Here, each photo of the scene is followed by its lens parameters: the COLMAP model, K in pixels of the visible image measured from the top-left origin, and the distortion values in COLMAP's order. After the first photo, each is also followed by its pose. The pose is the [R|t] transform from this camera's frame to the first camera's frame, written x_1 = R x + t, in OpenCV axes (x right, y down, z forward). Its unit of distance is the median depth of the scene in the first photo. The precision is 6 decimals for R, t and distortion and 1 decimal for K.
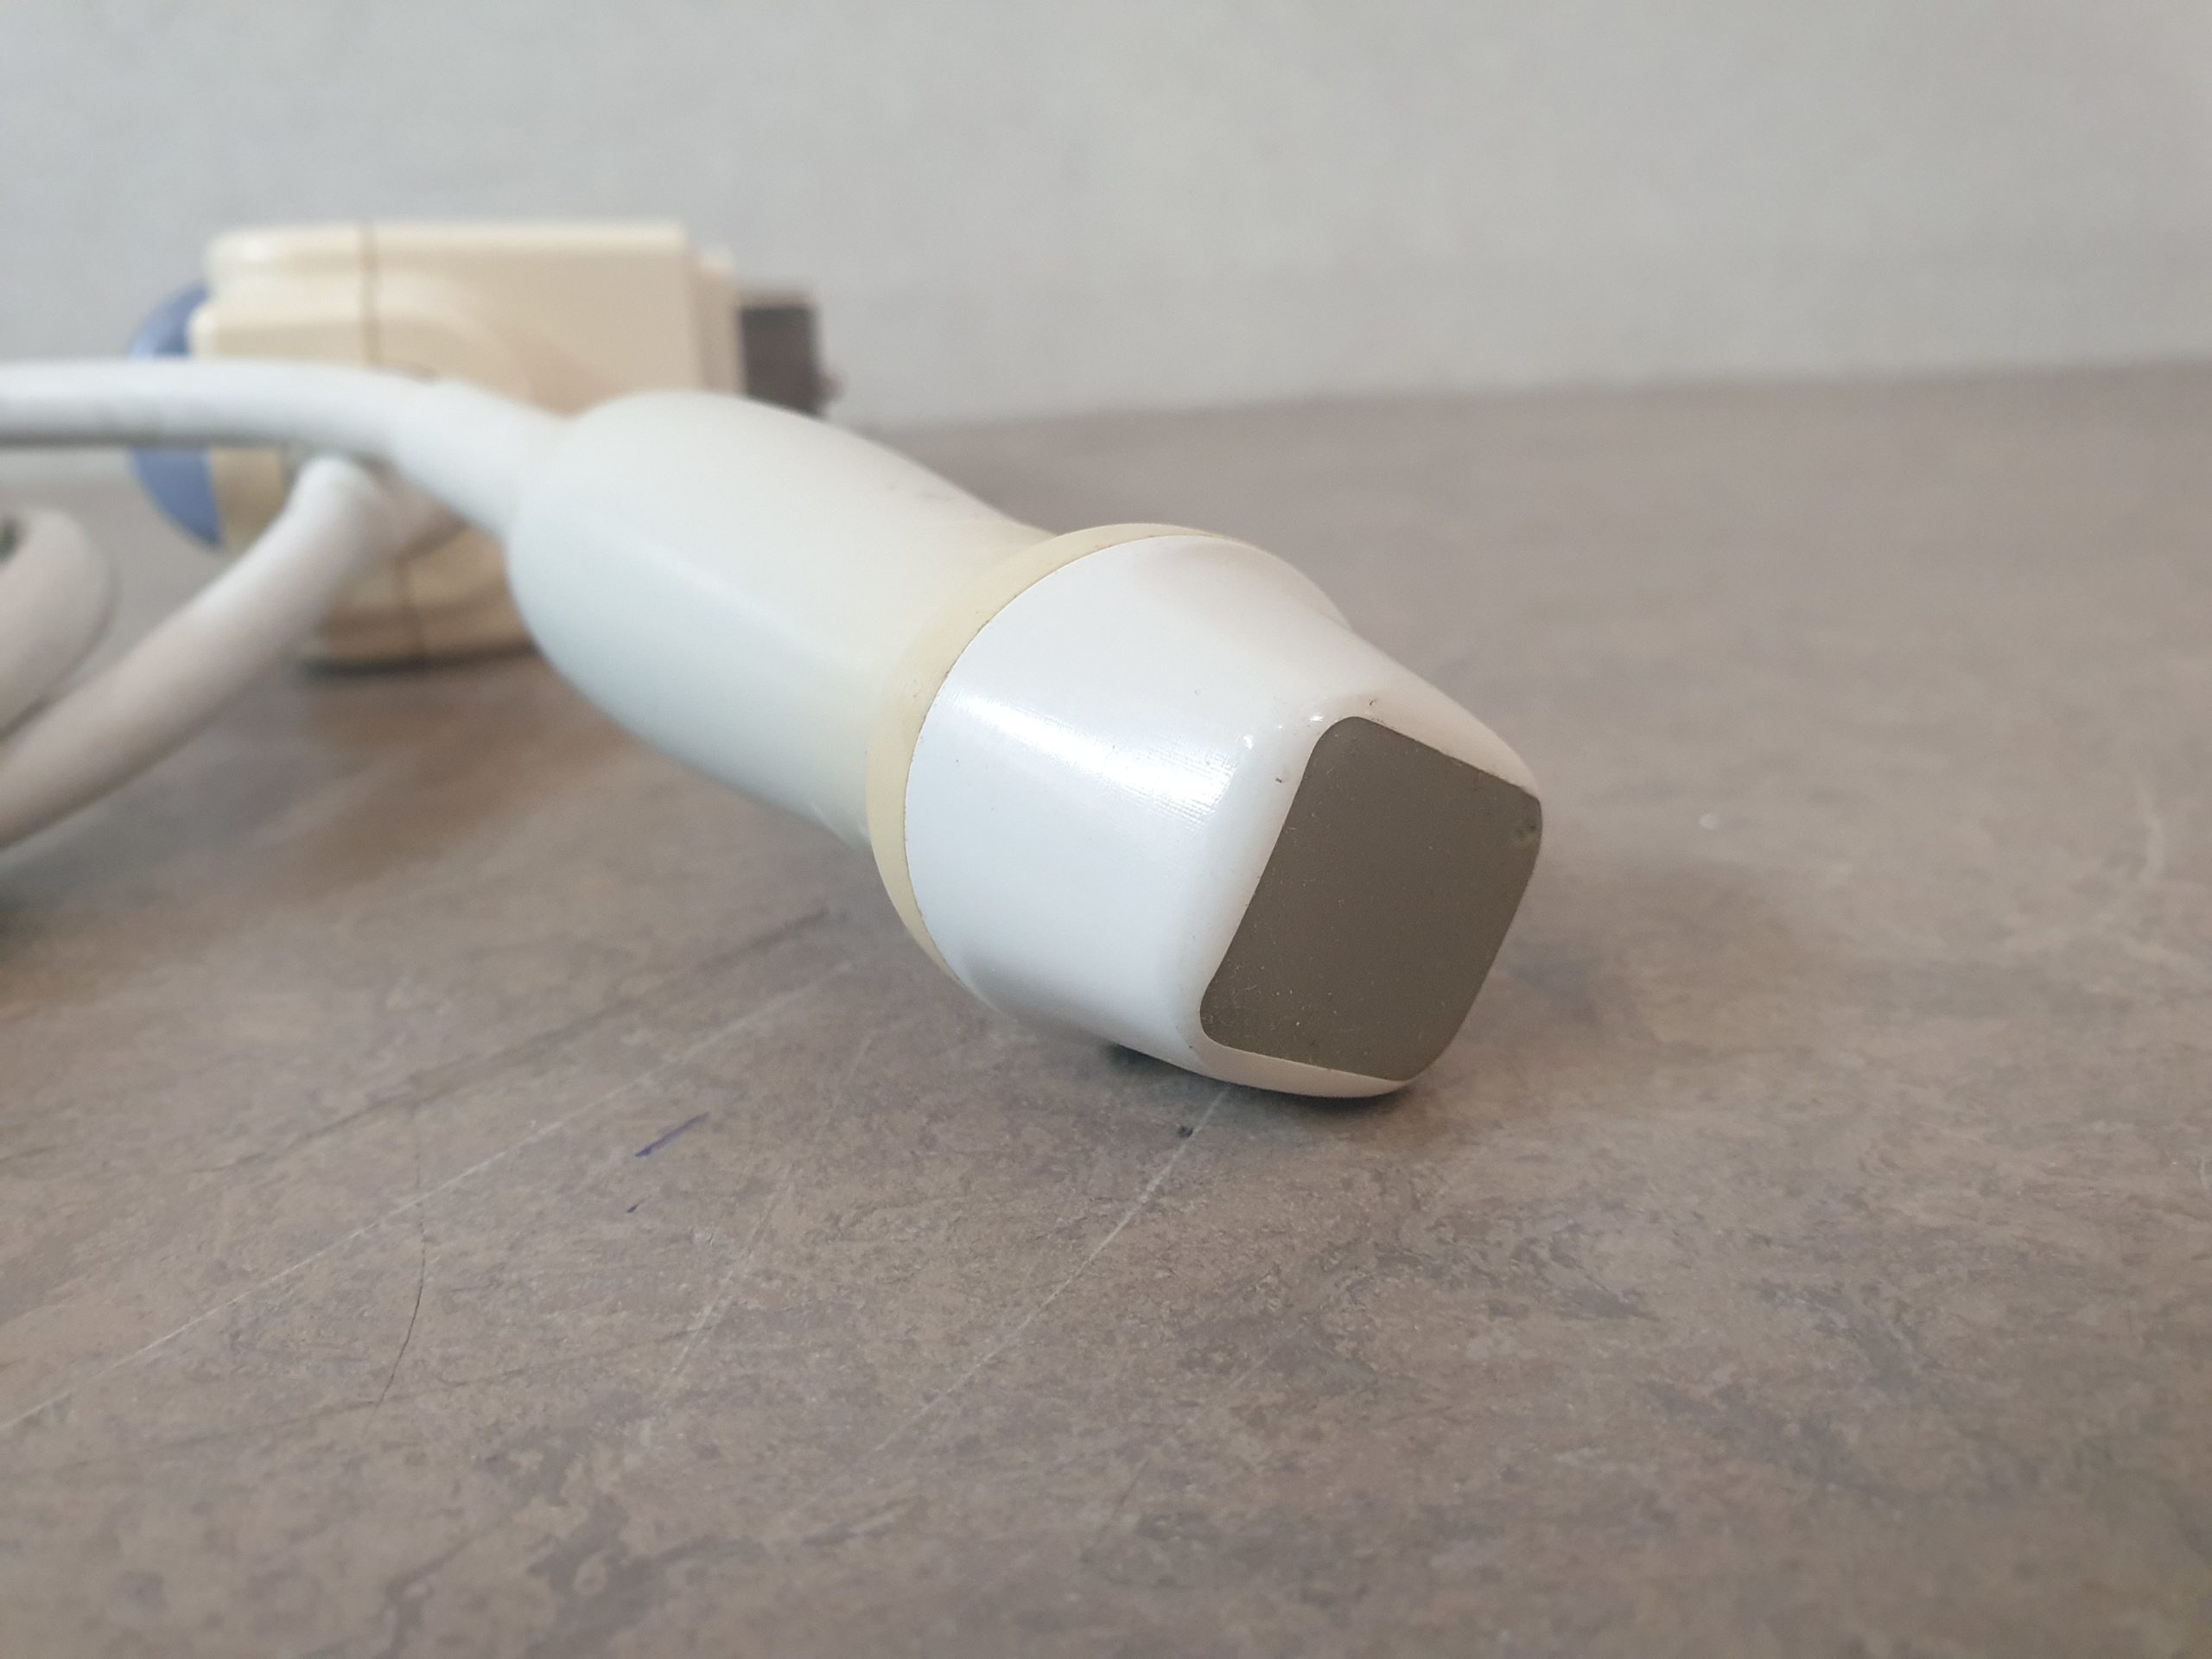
lens RADIAL K [[1822.2, 0, 1106.0], [0, 1822.2, 829.5], [0, 0, 1]] dist [-0.073630, 0.000988]
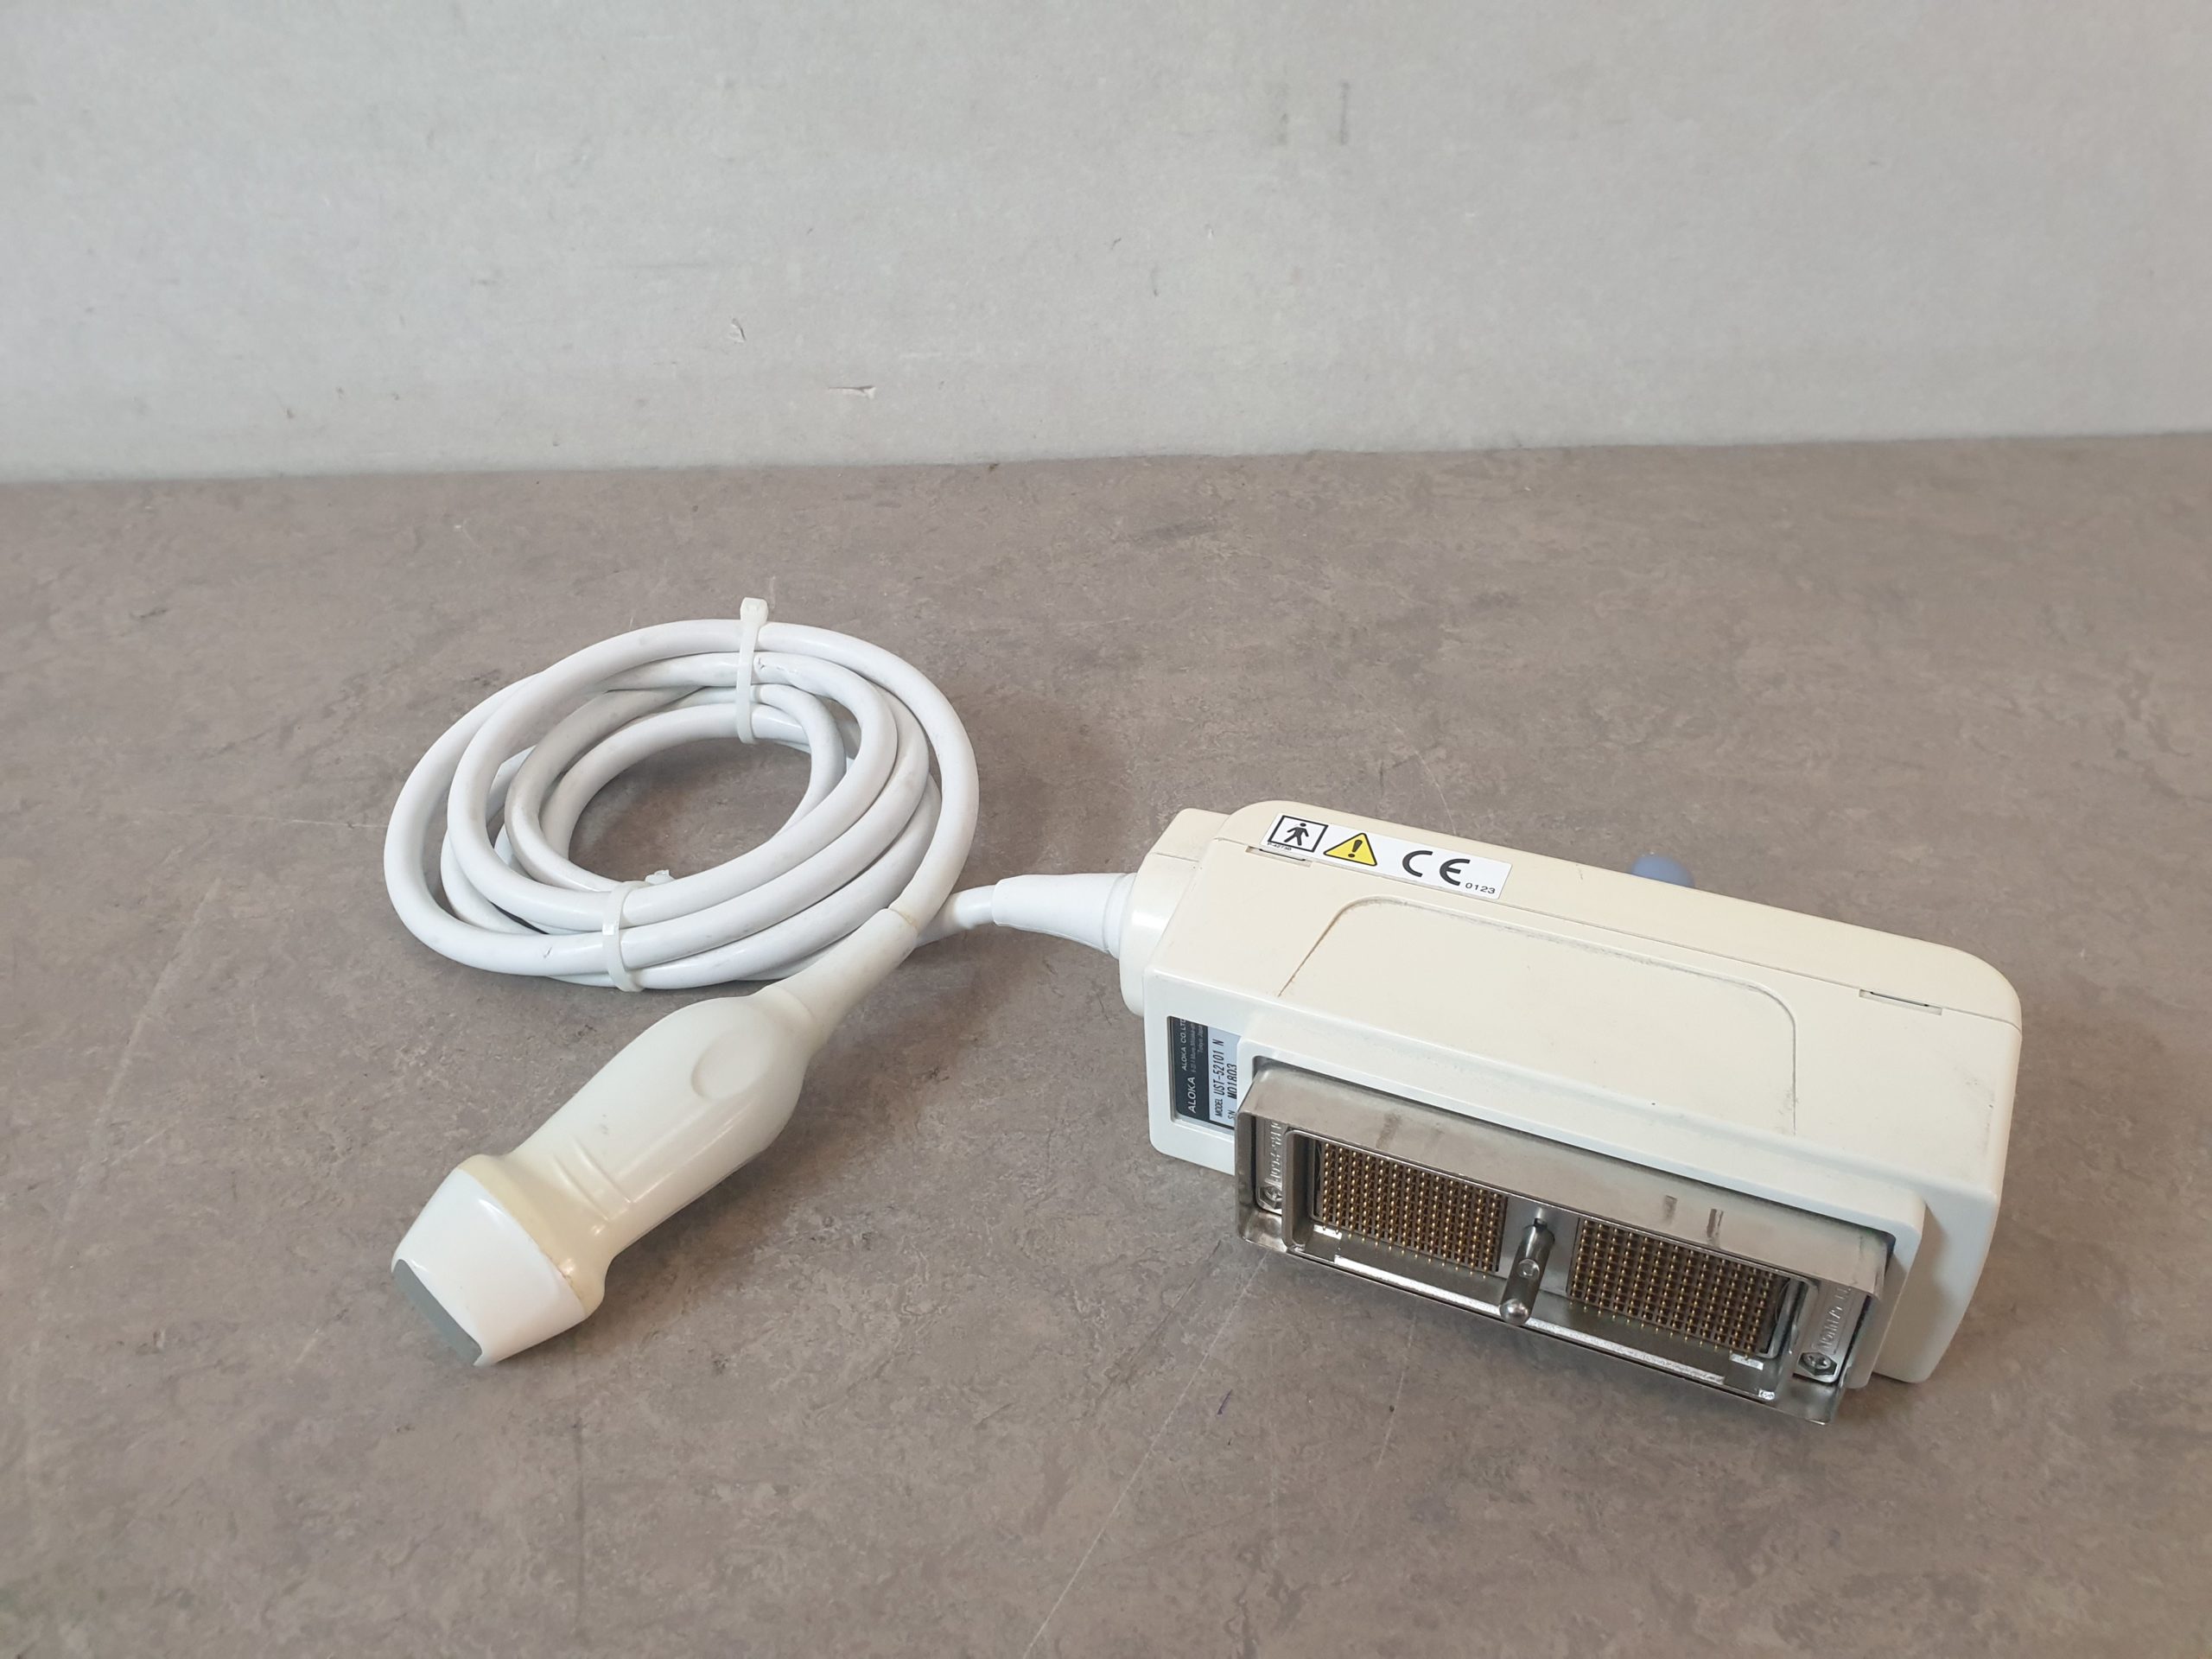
lens RADIAL K [[1720.7, 0, 1106.0], [0, 1720.7, 829.5], [0, 0, 1]] dist [-0.003250, 0.010461]
pose [[0.997202, 0.000742, 0.074750, -0.867704], [-0.023740, 0.951329, 0.307262, -2.179829], [-0.070884, -0.308177, 0.948685, -1.938981]]
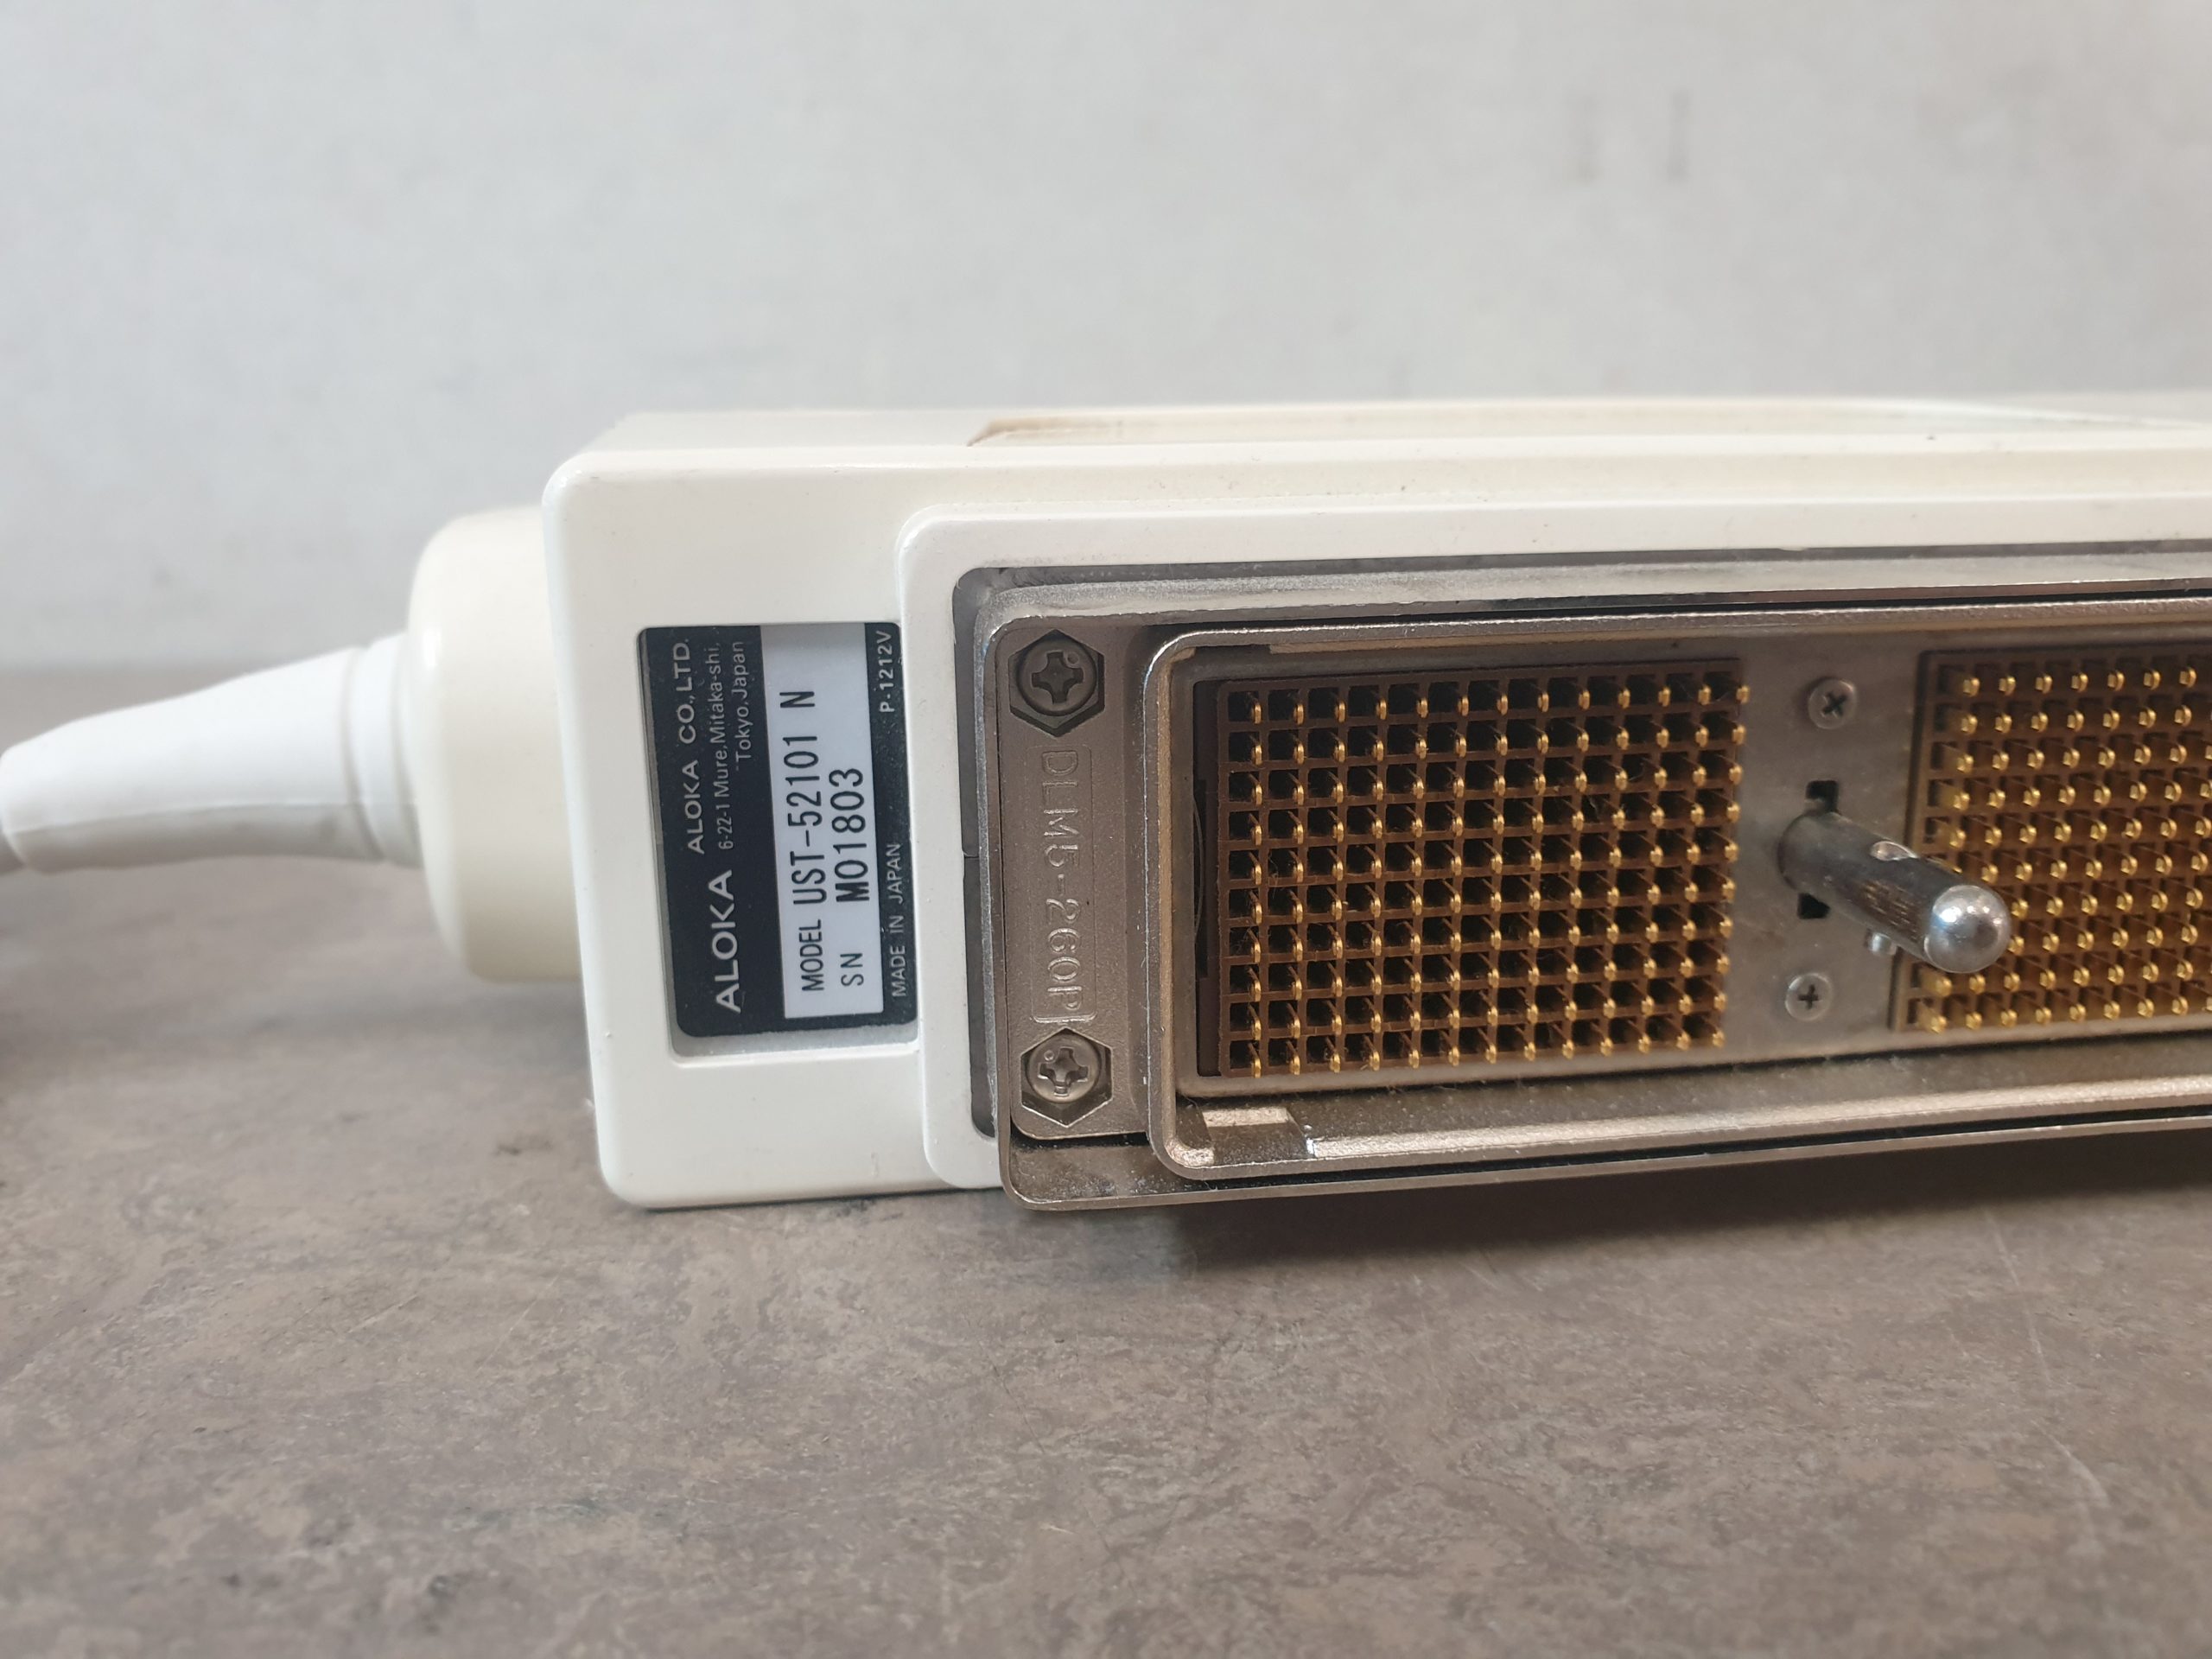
lens RADIAL K [[1730.2, 0, 1116.0], [0, 1730.2, 828.9], [0, 0, 1]] dist [-0.005407, 0.000854]
pose [[0.804428, -0.052219, 0.591751, -0.938253], [0.142038, 0.984143, -0.106241, -0.123808], [-0.576820, 0.169514, 0.799089, 0.517313]]
